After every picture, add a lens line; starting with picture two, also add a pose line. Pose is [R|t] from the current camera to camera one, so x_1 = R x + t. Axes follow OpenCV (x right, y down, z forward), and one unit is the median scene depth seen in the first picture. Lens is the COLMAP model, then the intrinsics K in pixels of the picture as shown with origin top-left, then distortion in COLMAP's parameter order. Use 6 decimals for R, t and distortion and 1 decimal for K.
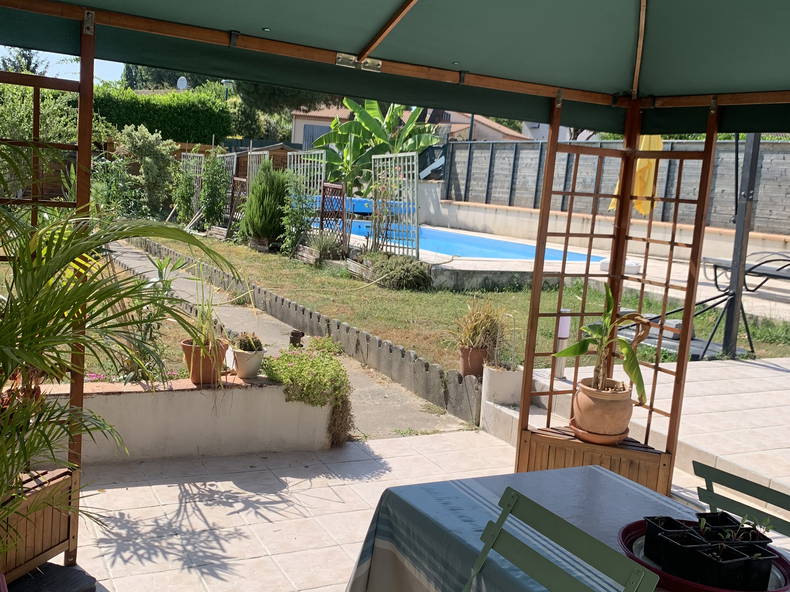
lens RADIAL K [[816.5, 0, 395.0], [0, 816.5, 296.0], [0, 0, 1]] dist [-0.001887, -0.019445]
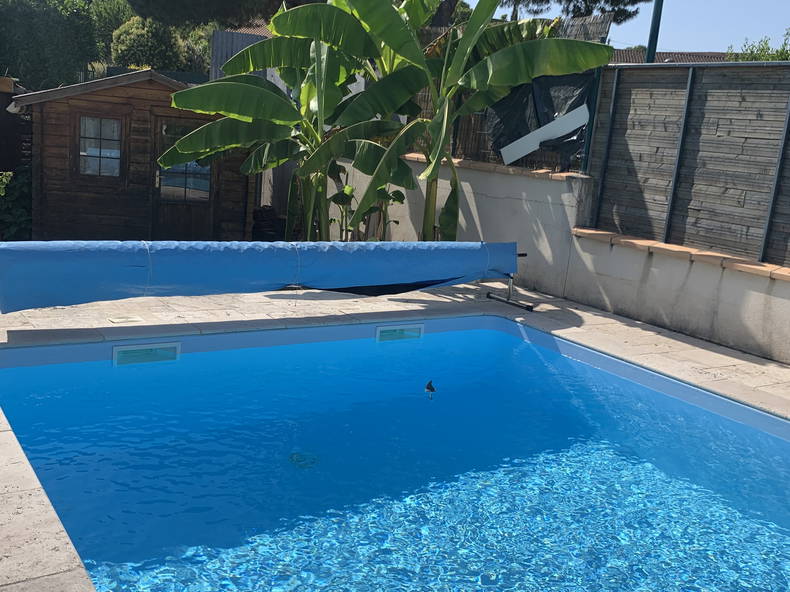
lens RADIAL K [[816.5, 0, 395.0], [0, 816.5, 296.0], [0, 0, 1]] dist [-0.001887, -0.019445]
pose [[0.997875, -0.010559, 0.064297, -0.047527], [0.005785, 0.997243, 0.073984, -0.114488], [-0.064901, -0.073455, 0.995184, 0.642729]]
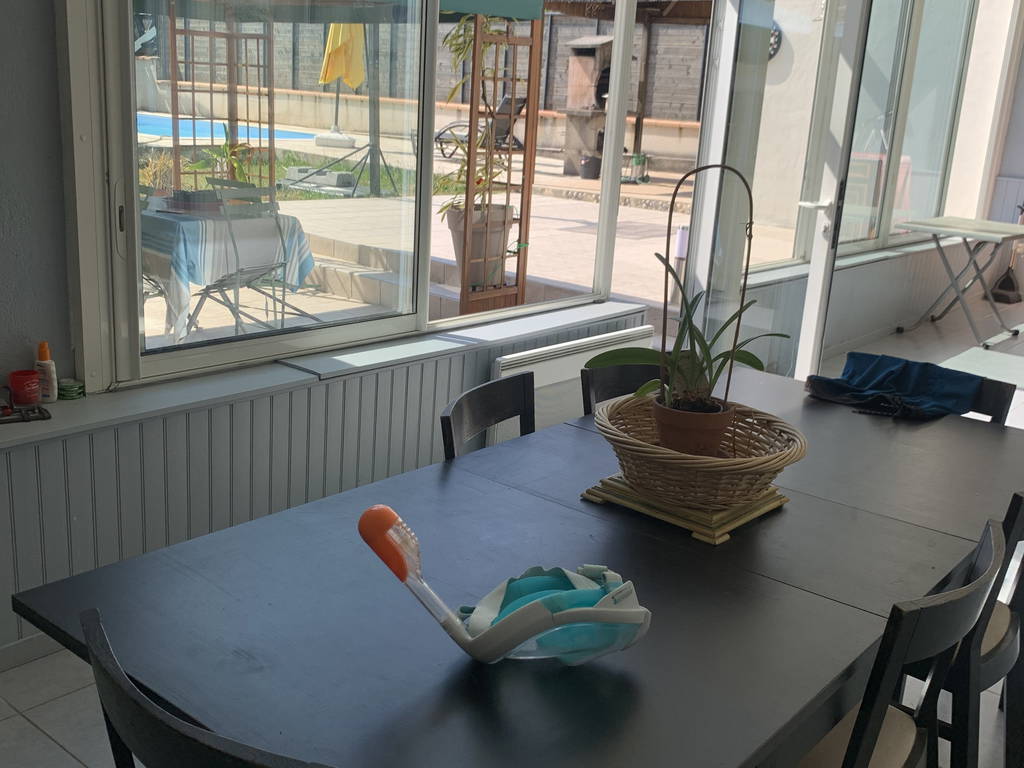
lens RADIAL K [[1058.3, 0, 512.0], [0, 1058.3, 384.0], [0, 0, 1]] dist [-0.001887, -0.019445]
pose [[0.939239, -0.110107, 0.325127, 0.010961], [0.056720, 0.983921, 0.169358, 0.027032], [-0.338547, -0.140627, 0.930382, -0.184659]]
